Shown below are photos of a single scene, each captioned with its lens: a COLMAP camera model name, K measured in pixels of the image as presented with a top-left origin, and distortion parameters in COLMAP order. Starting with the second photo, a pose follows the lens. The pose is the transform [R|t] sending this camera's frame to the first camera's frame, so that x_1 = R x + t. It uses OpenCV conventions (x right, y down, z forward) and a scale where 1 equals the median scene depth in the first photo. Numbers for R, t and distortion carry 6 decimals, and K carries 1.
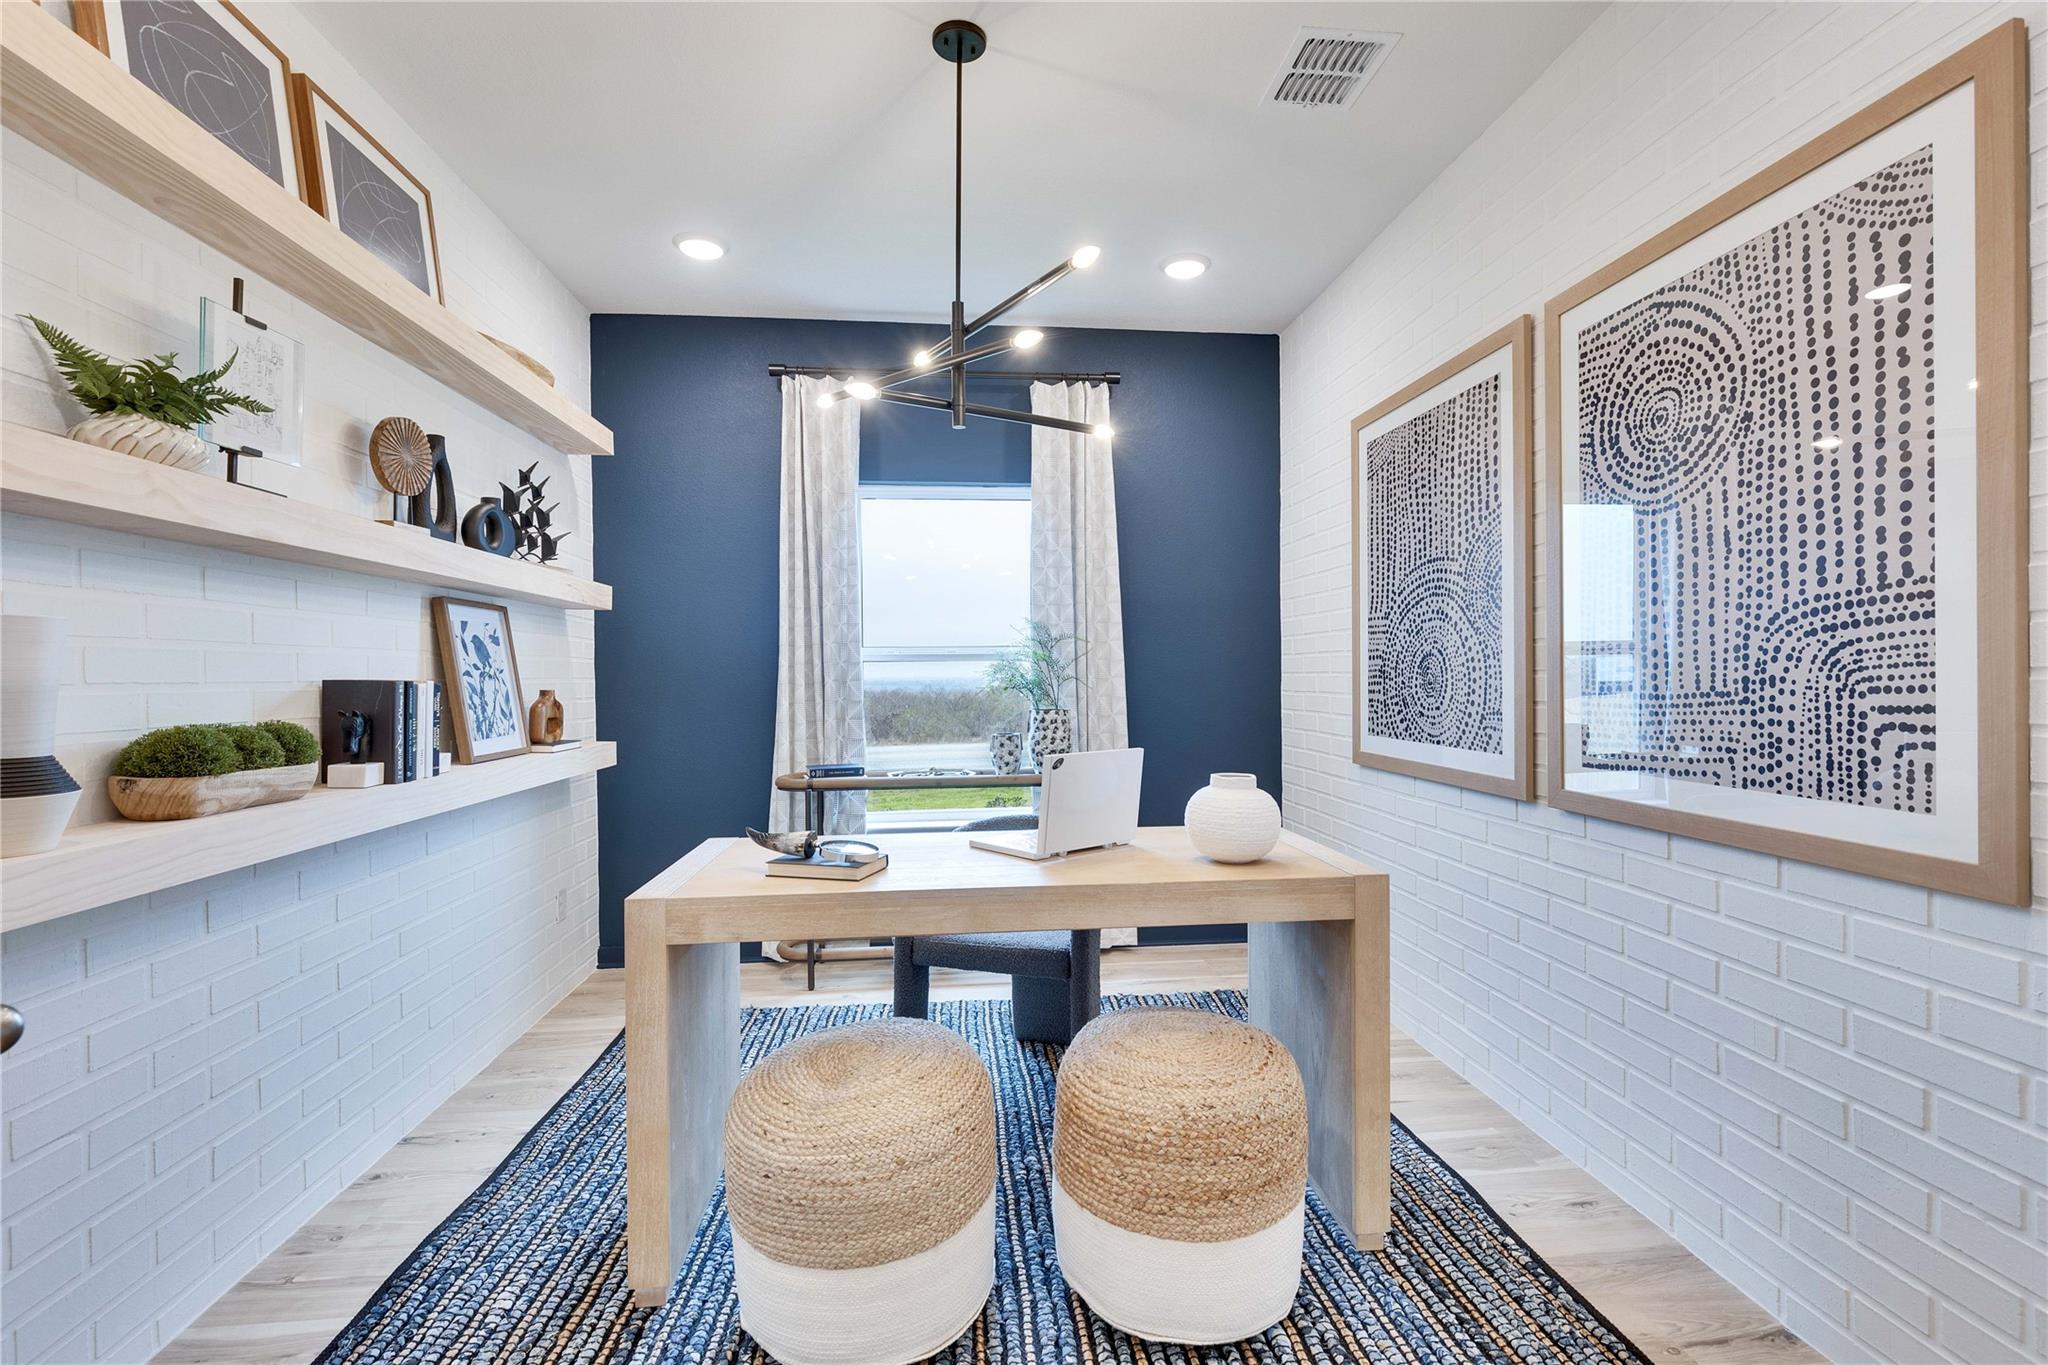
lens RADIAL K [[908.8, 0, 1027.6], [0, 908.8, 680.1], [0, 0, 1]] dist [0.000351, 0.000617]
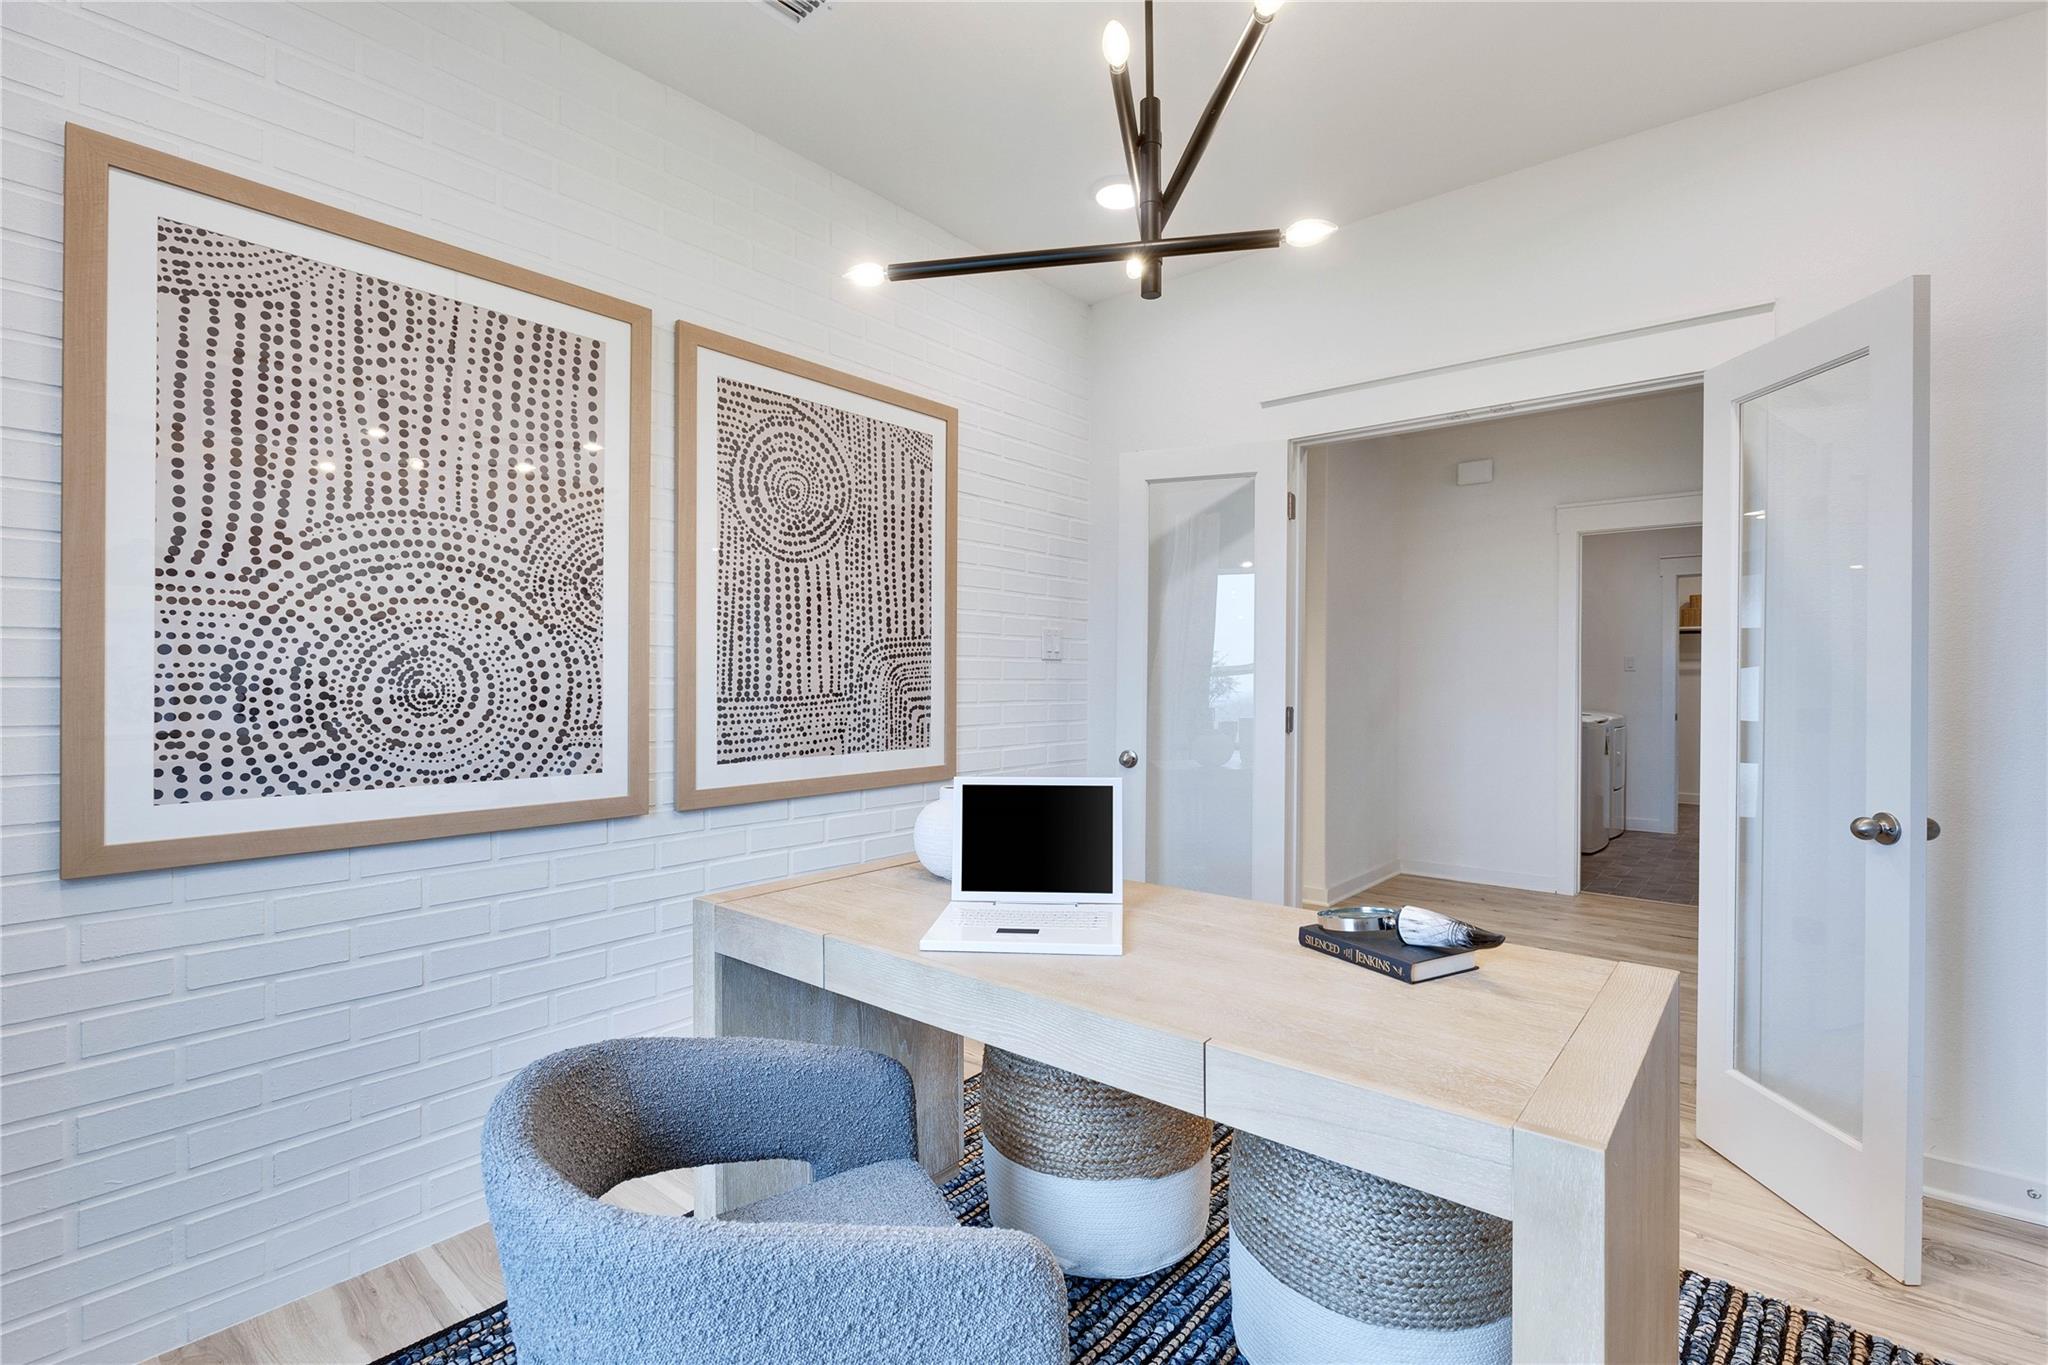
lens RADIAL K [[908.8, 0, 1025.6], [0, 908.8, 676.7], [0, 0, 1]] dist [0.000351, 0.000617]
pose [[-0.687719, 0.003841, 0.725967, -0.541613], [0.005192, 0.999986, -0.000373, -0.012054], [-0.725959, 0.003513, -0.687729, 1.744591]]
